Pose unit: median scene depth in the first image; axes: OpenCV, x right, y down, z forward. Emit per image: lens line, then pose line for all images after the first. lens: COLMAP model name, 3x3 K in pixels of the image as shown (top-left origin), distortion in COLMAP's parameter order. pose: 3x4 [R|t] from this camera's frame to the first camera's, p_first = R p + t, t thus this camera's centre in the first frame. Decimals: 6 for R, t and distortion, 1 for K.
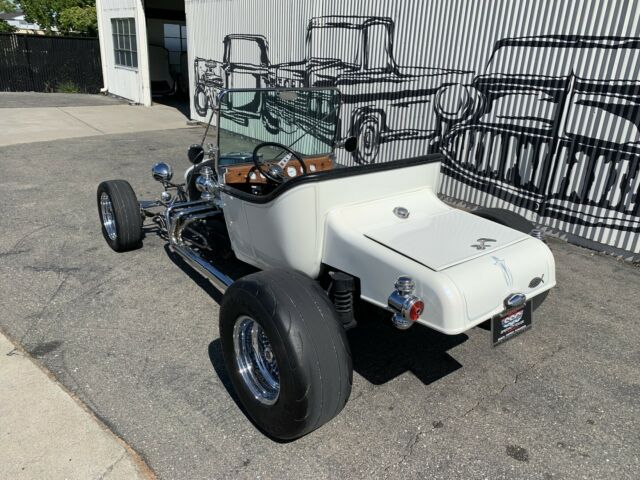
lens RADIAL K [[490.0, 0, 319.3], [0, 490.0, 237.5], [0, 0, 1]] dist [0.027515, -0.028850]
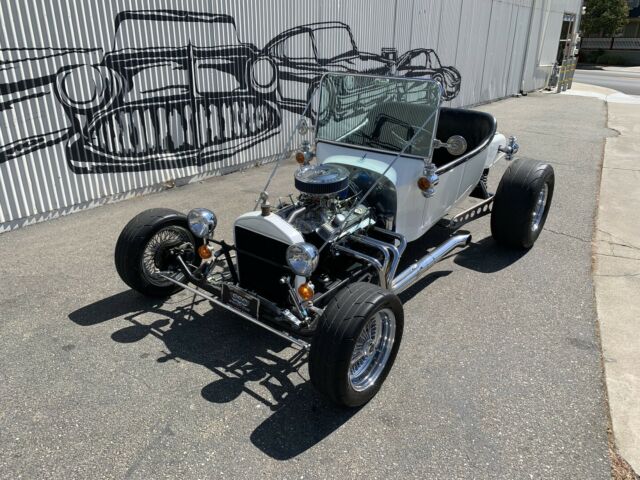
lens RADIAL K [[490.0, 0, 322.4], [0, 490.0, 238.7], [0, 0, 1]] dist [0.027515, -0.028850]
pose [[-0.267515, -0.412084, 0.870989, -0.812863], [0.316725, 0.816098, 0.483393, -0.420818], [-0.910011, 0.405179, -0.087801, 1.000880]]
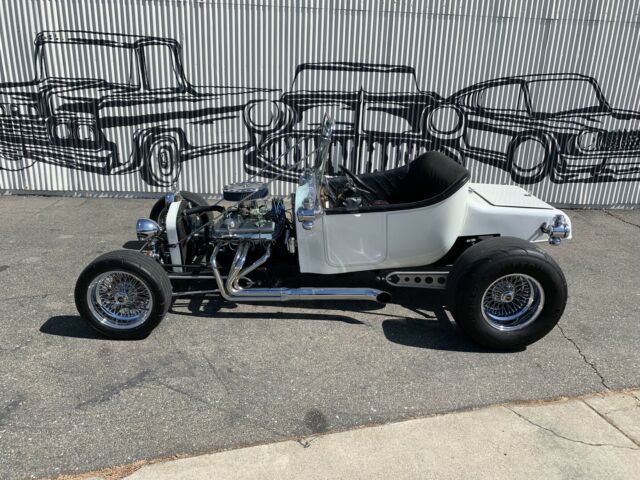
lens RADIAL K [[490.0, 0, 322.5], [0, 490.0, 235.6], [0, 0, 1]] dist [0.027515, -0.028850]
pose [[0.576629, -0.272826, 0.770107, -0.768375], [0.278830, 0.951720, 0.128389, -0.142069], [-0.767954, 0.140696, 0.624861, 0.252358]]
